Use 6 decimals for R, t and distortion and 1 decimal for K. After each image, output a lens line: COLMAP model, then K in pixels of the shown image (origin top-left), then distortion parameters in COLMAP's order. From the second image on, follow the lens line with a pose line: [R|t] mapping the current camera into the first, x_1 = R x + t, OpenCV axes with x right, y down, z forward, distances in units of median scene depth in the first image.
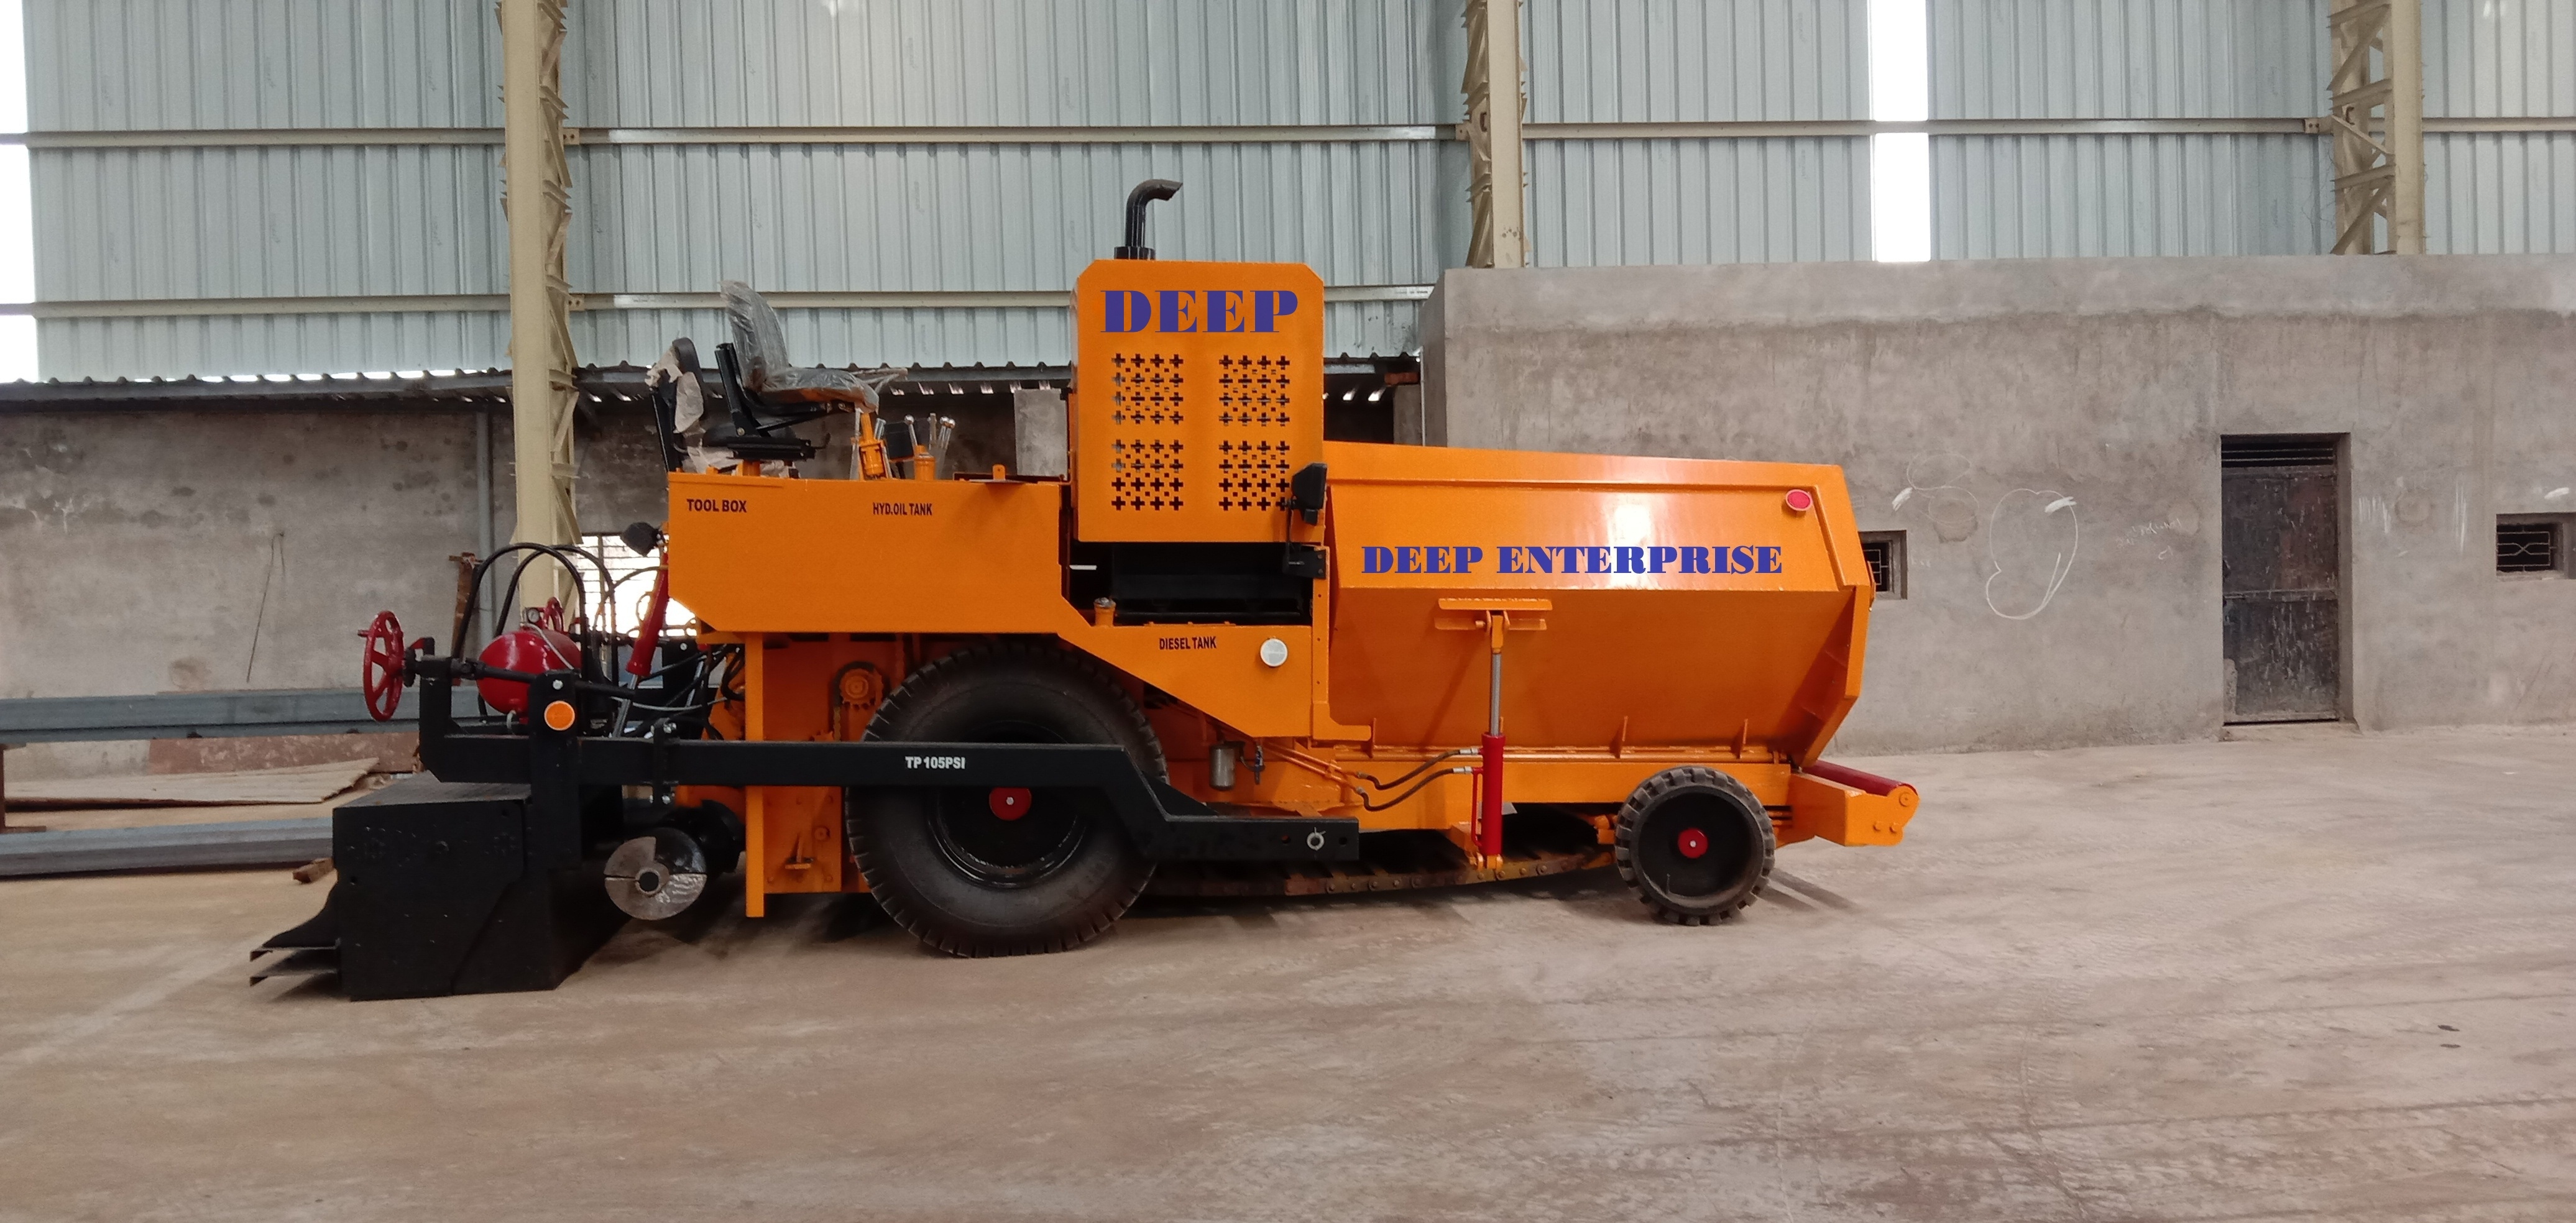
lens RADIAL K [[2042.7, 0, 1316.2], [0, 2042.7, 607.2], [0, 0, 1]] dist [0.087420, -0.027520]
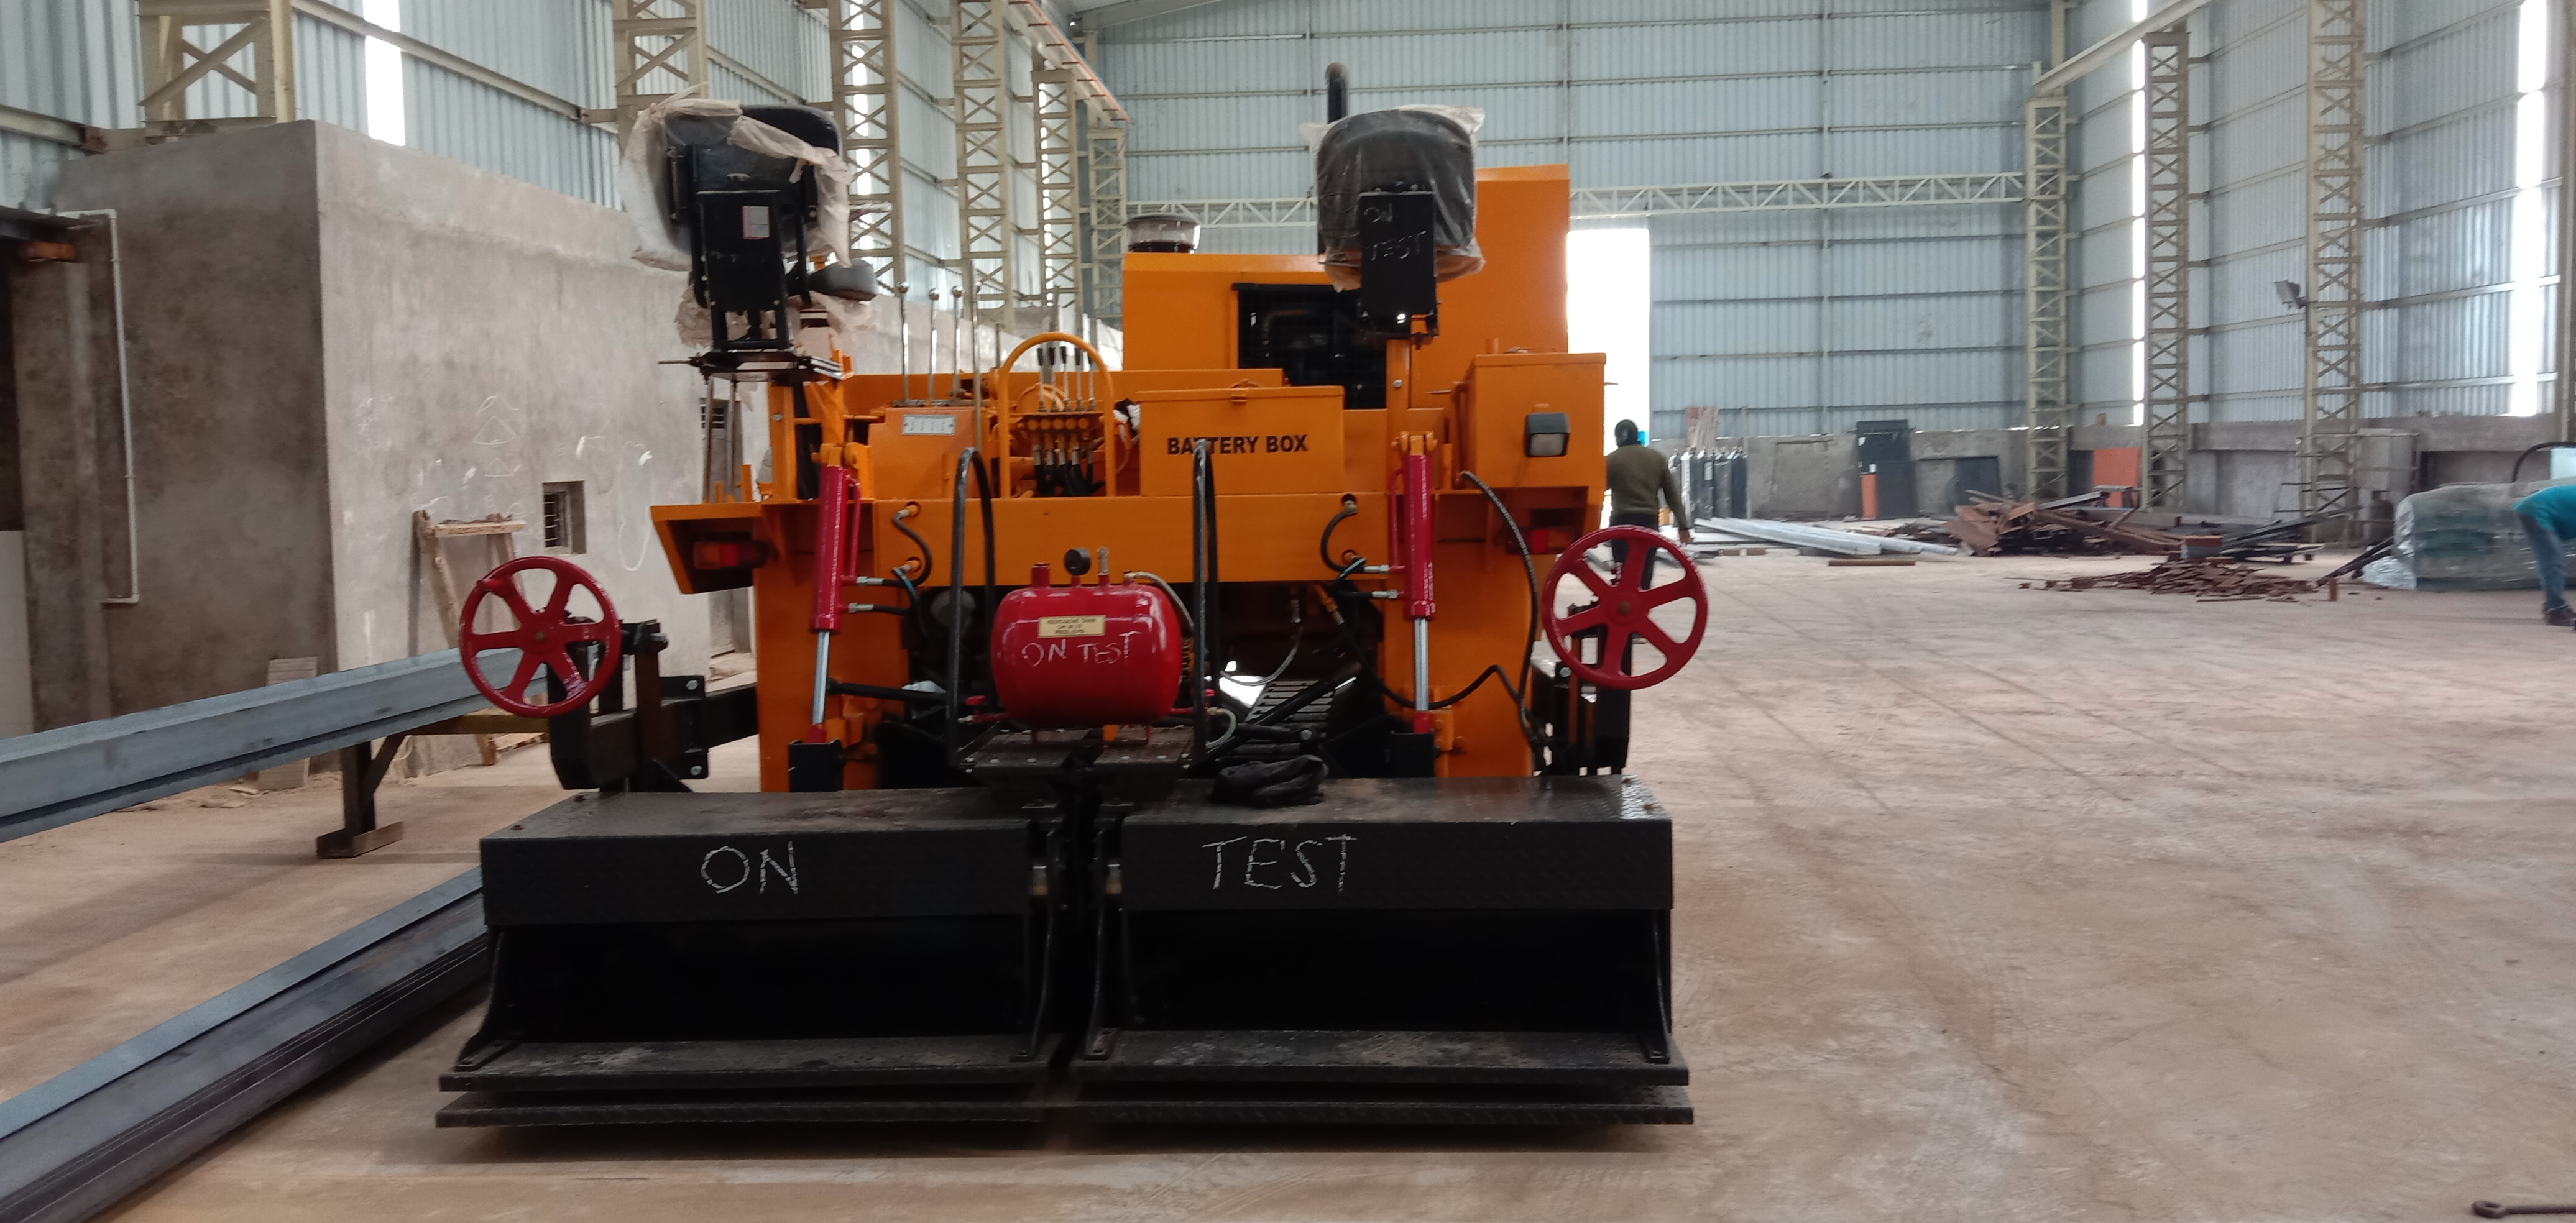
lens RADIAL K [[2042.7, 0, 1294.1], [0, 2042.7, 546.2], [0, 0, 1]] dist [0.087420, -0.027520]
pose [[0.168312, -0.028606, 0.985319, -1.082605], [0.059412, 0.998056, 0.018827, -0.009869], [-0.983942, 0.055371, 0.169684, 0.938479]]
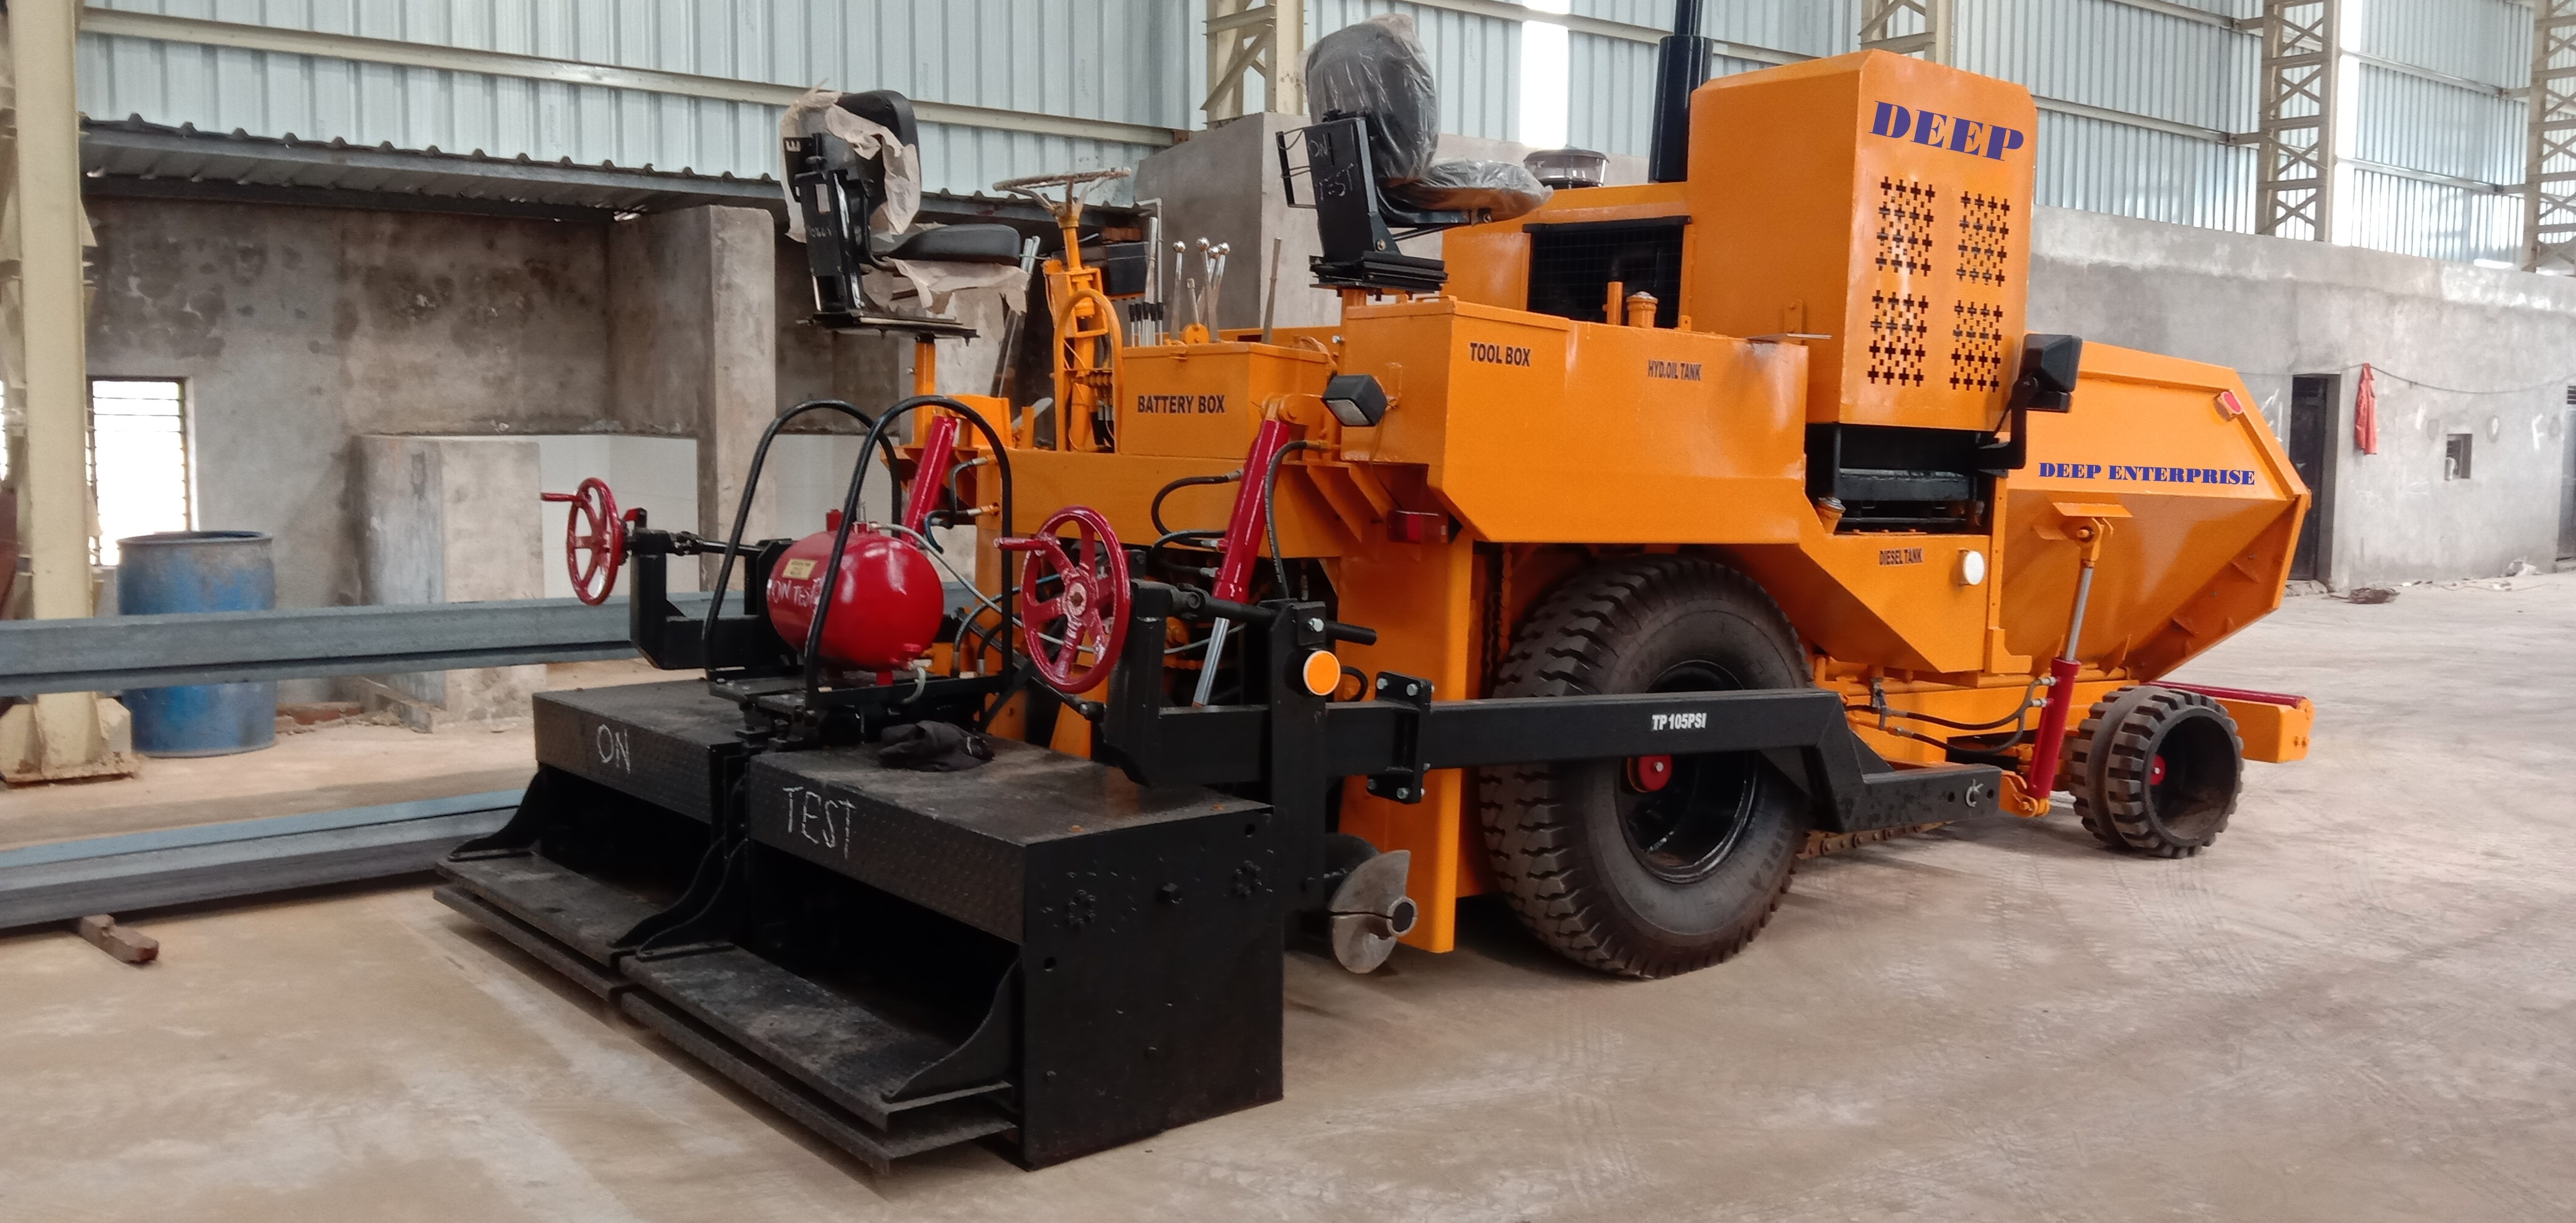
lens RADIAL K [[2042.7, 0, 1296.5], [0, 2042.7, 618.0], [0, 0, 1]] dist [0.087420, -0.027520]
pose [[0.844180, -0.017822, 0.535763, -0.684901], [-0.012746, 0.998497, 0.053299, 0.001769], [-0.535908, -0.051822, 0.842684, 0.454343]]
